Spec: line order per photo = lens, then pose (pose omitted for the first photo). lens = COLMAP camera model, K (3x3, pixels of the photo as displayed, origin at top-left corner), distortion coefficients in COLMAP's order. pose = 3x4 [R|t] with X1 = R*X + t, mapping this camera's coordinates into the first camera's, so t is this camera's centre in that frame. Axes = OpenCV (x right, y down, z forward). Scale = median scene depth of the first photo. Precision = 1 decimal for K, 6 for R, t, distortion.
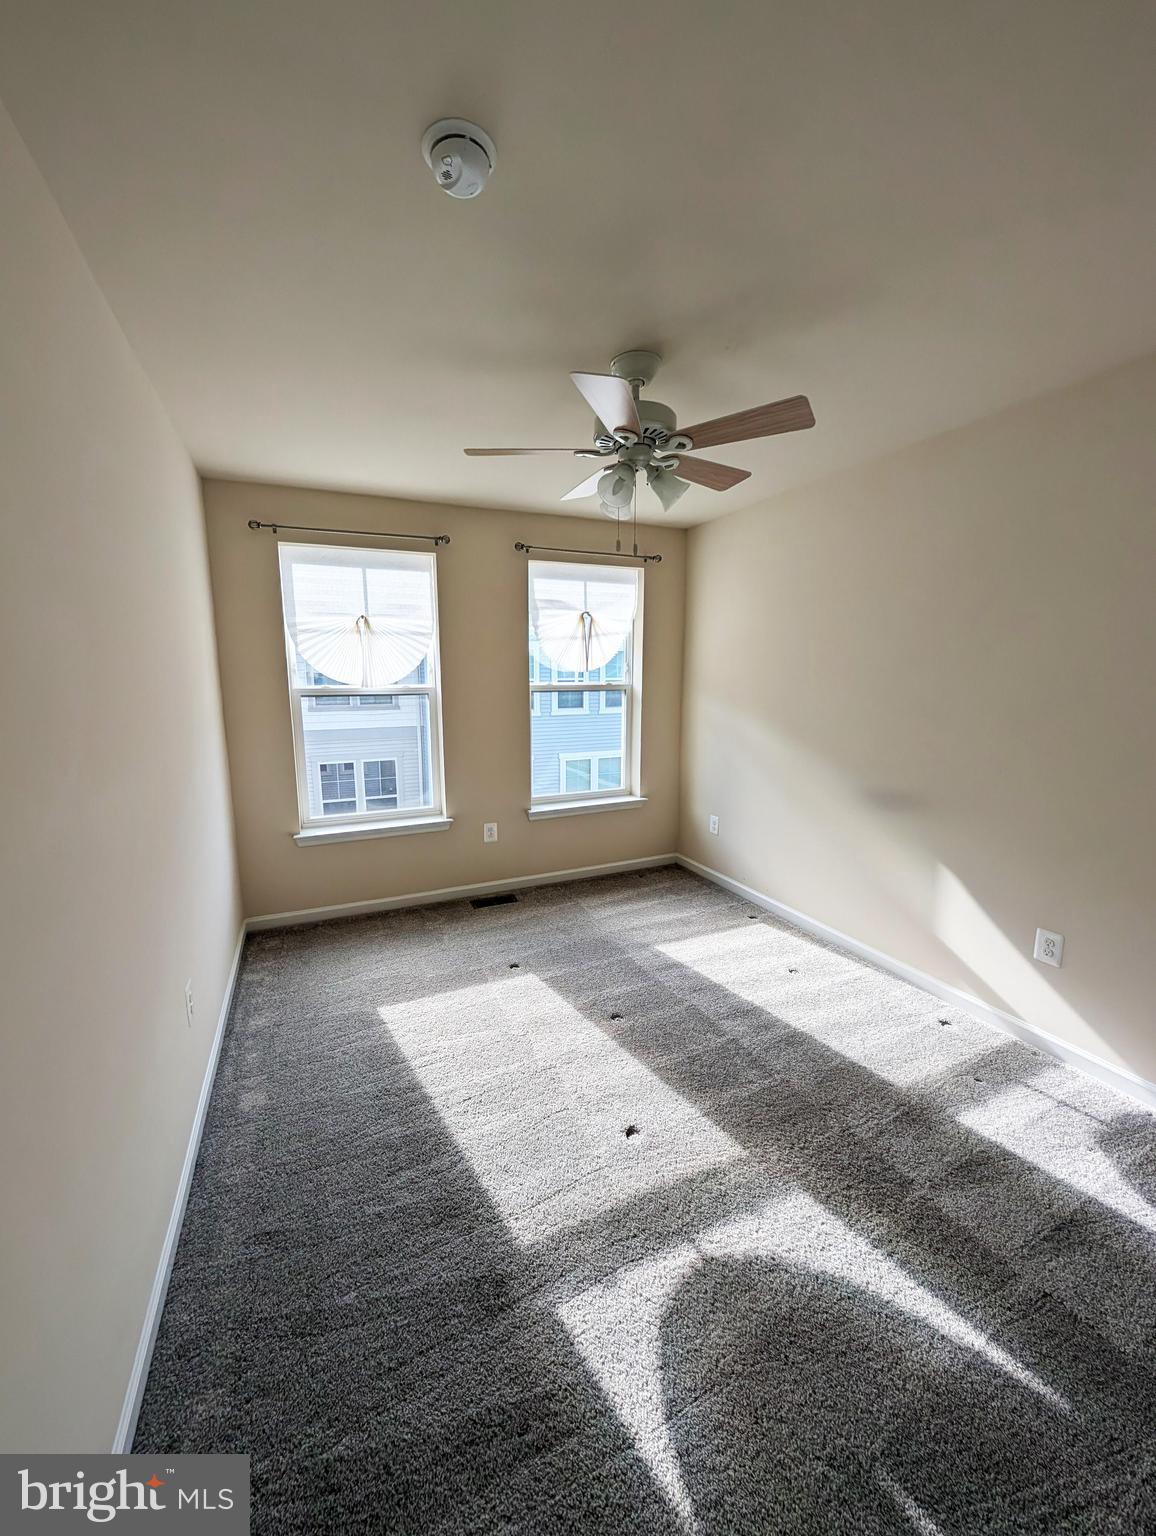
lens RADIAL K [[582.0, 0, 577.4], [0, 582.0, 763.4], [0, 0, 1]] dist [0.005646, 0.000263]
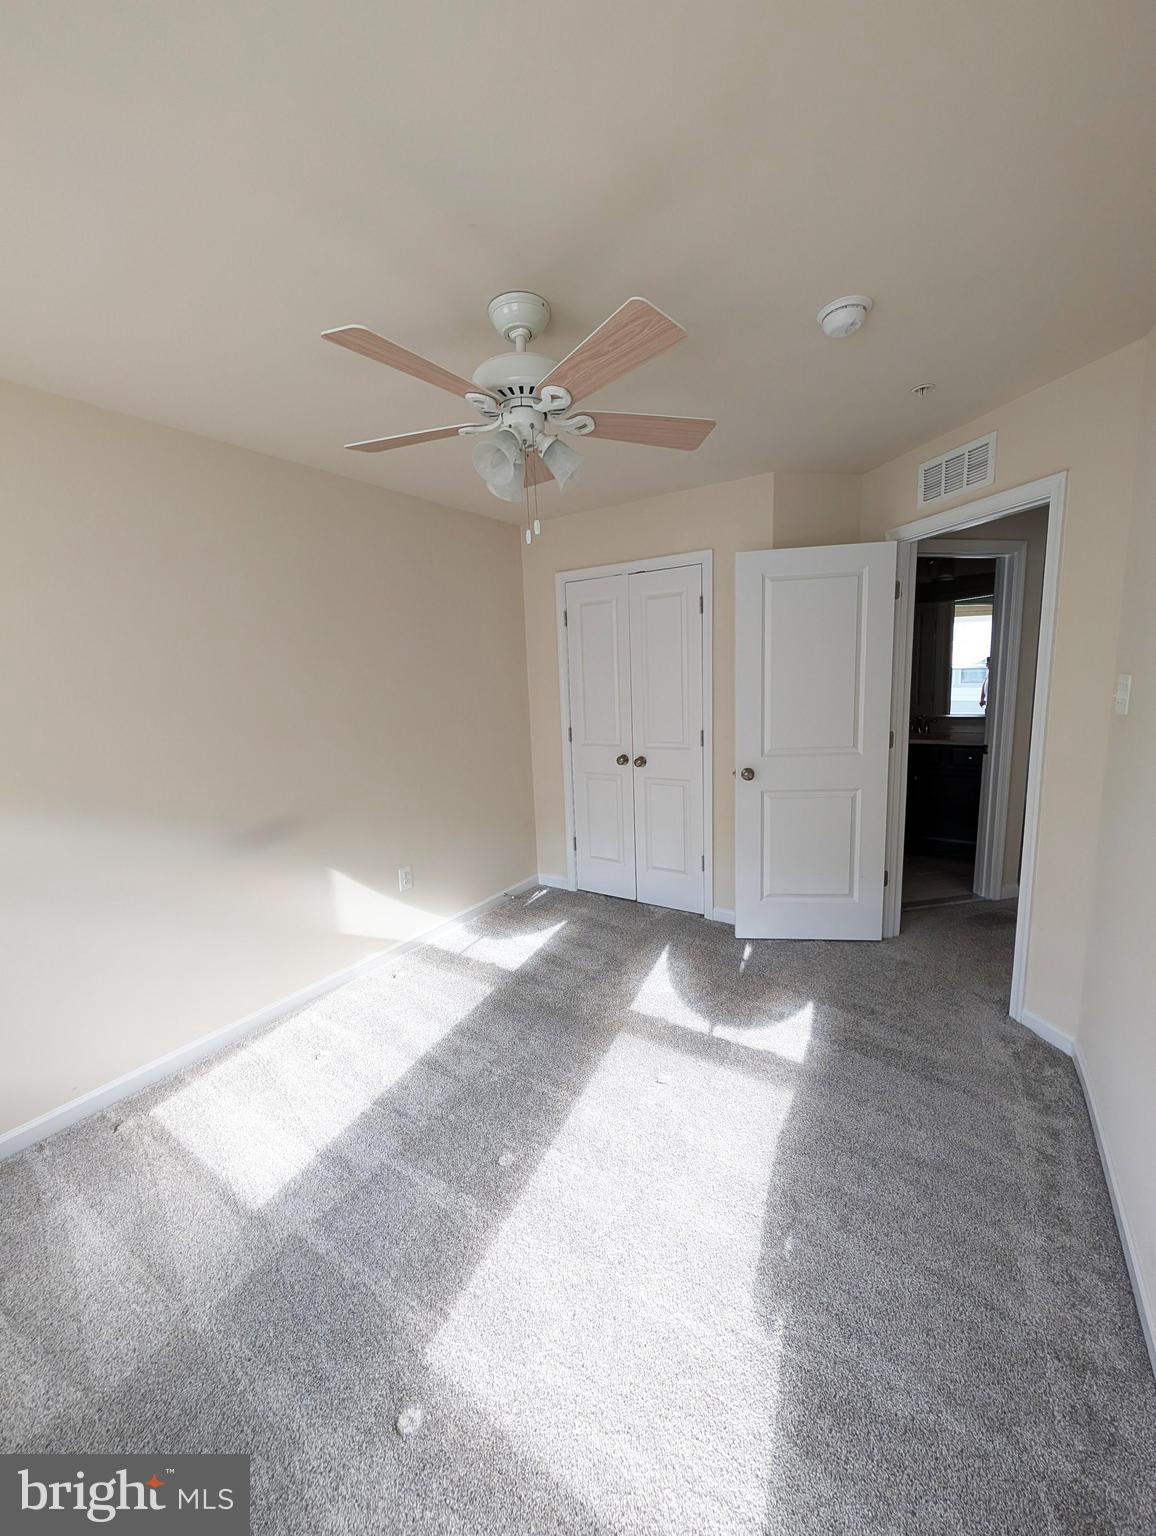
lens RADIAL K [[582.0, 0, 580.3], [0, 582.0, 762.8], [0, 0, 1]] dist [0.005646, 0.000263]
pose [[-0.513426, -0.112195, 0.850768, -0.426506], [0.168834, 0.958832, 0.228335, -0.150361], [-0.841361, 0.260872, -0.473347, 0.881912]]
